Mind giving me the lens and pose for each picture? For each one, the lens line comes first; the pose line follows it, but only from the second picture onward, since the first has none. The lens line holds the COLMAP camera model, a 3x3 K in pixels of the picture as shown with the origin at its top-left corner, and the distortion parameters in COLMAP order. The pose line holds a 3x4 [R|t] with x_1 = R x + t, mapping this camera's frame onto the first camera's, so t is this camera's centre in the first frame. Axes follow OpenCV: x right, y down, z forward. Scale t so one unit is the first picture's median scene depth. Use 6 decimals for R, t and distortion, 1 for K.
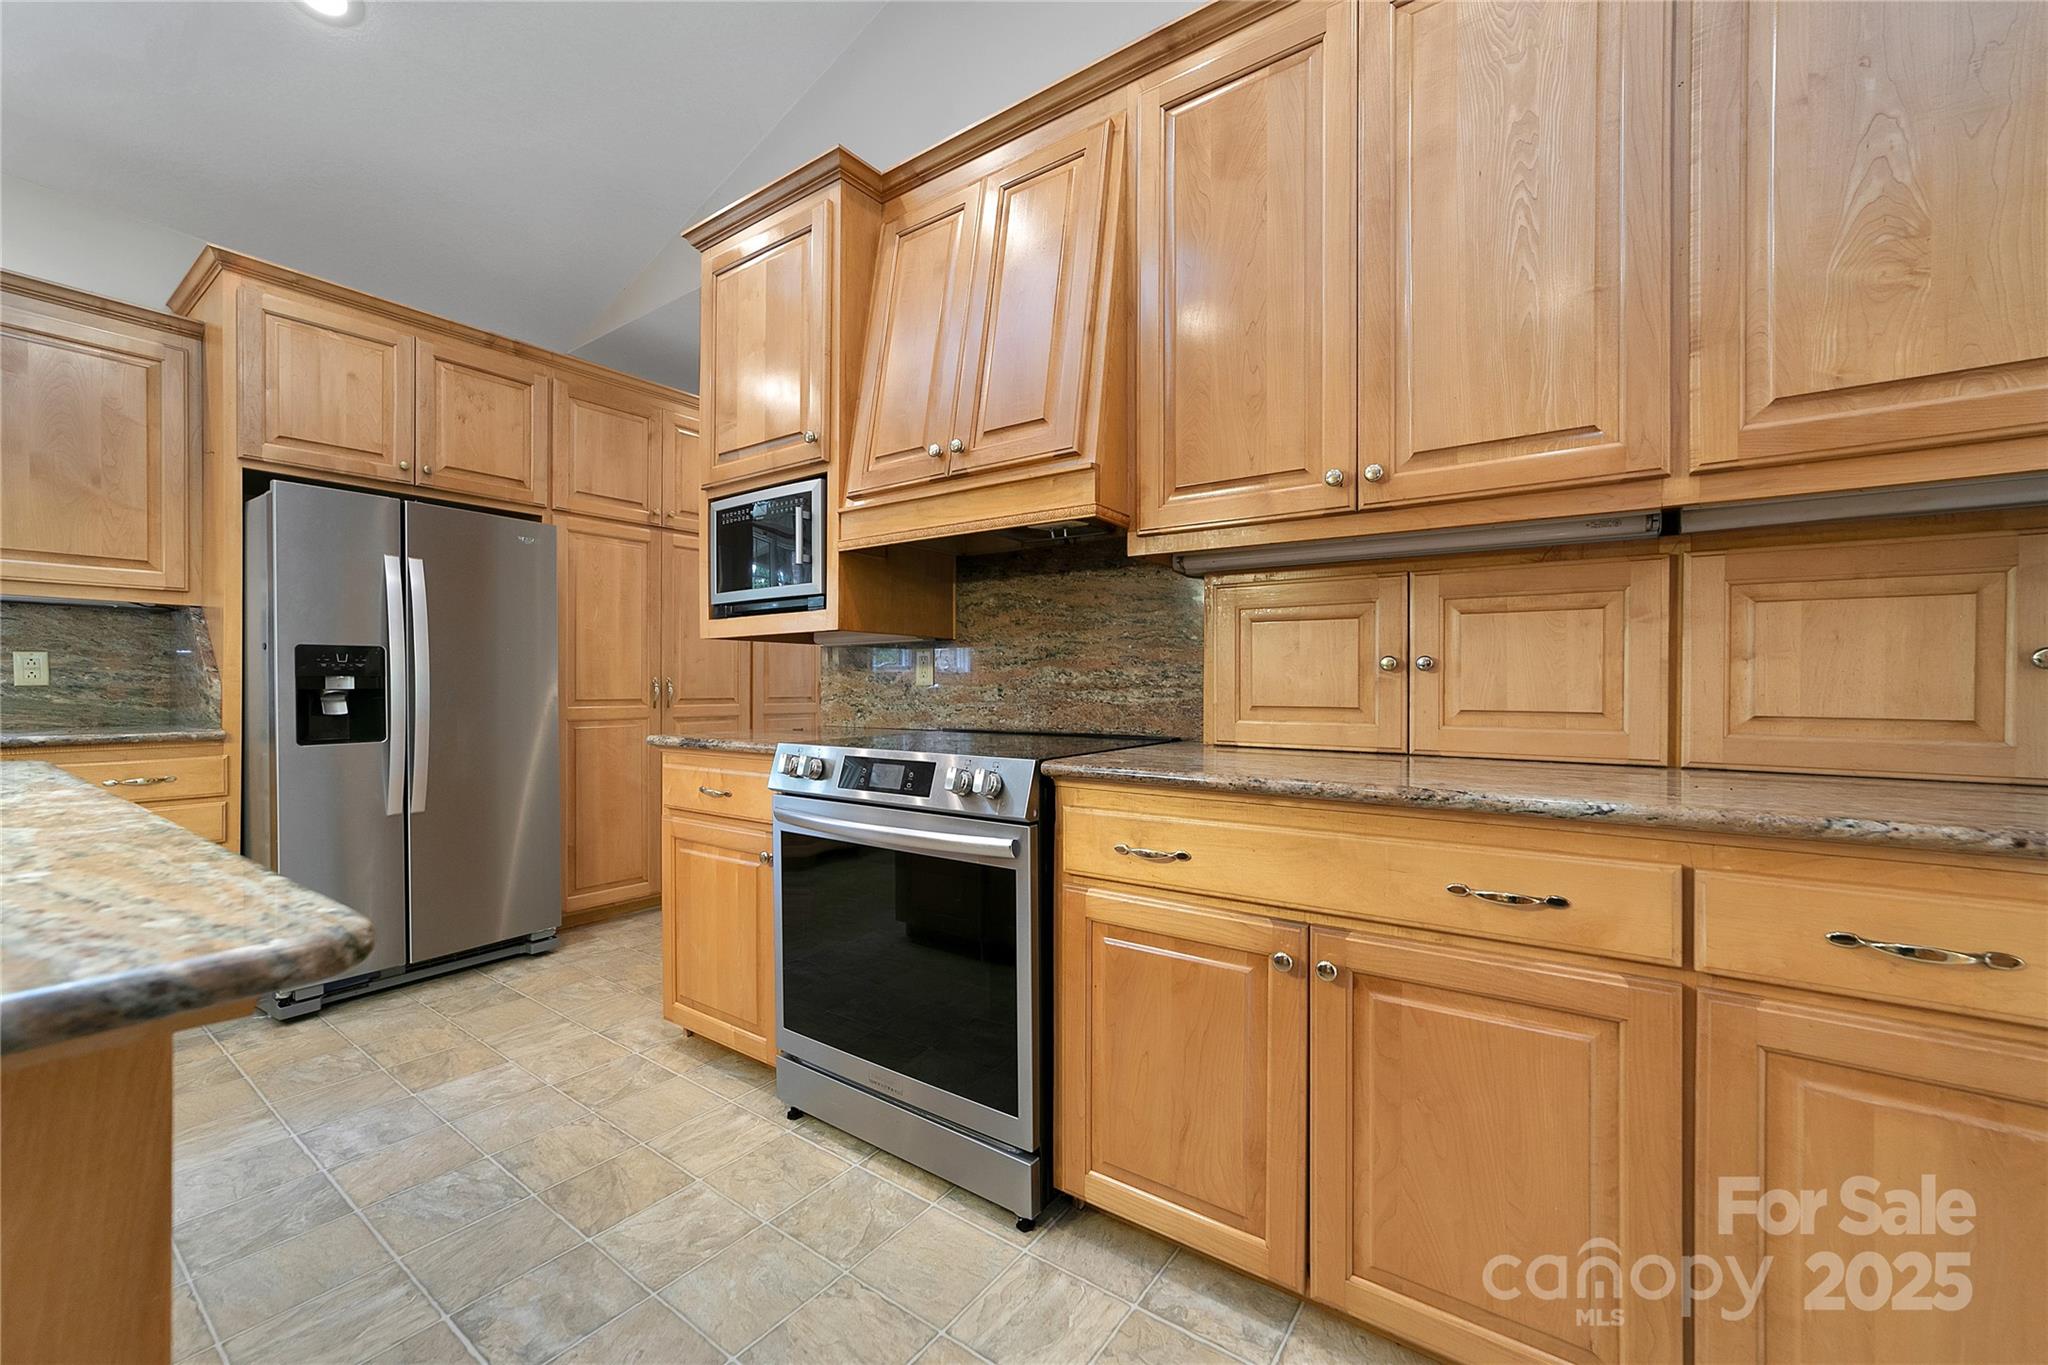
lens RADIAL K [[784.6, 0, 1034.8], [0, 784.6, 685.2], [0, 0, 1]] dist [-0.011444, 0.004663]
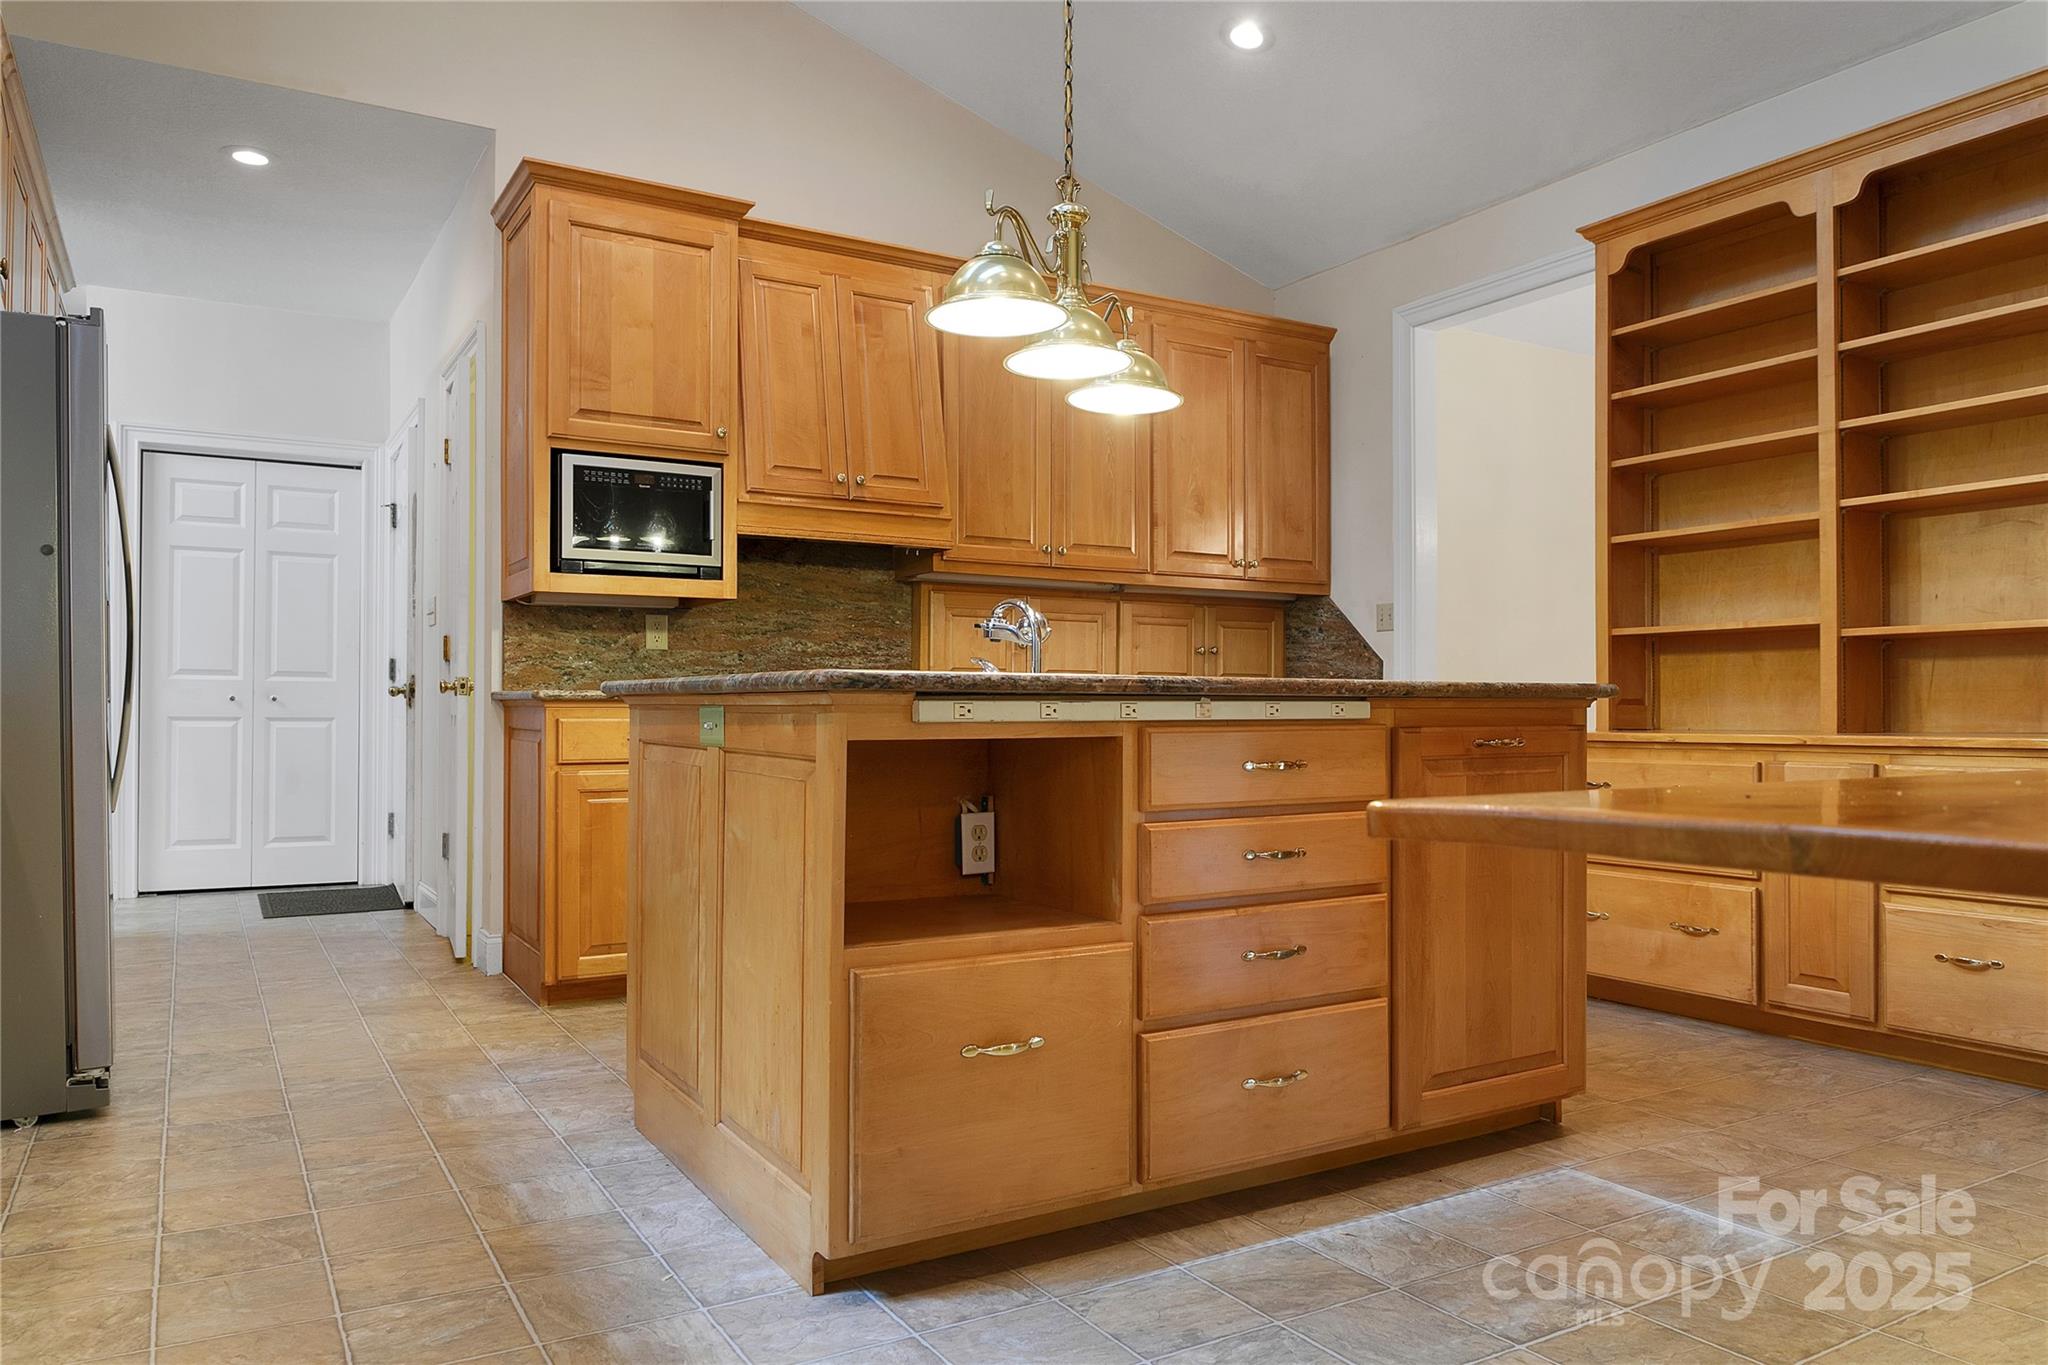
lens RADIAL K [[1399.4, 0, 981.5], [0, 1399.4, 672.8], [0, 0, 1]] dist [-0.008751, -0.001111]
pose [[0.416772, 0.024401, 0.908684, -1.807291], [-0.000008, 0.999640, -0.026839, 0.088828], [-0.909011, 0.011178, 0.416622, -0.198122]]
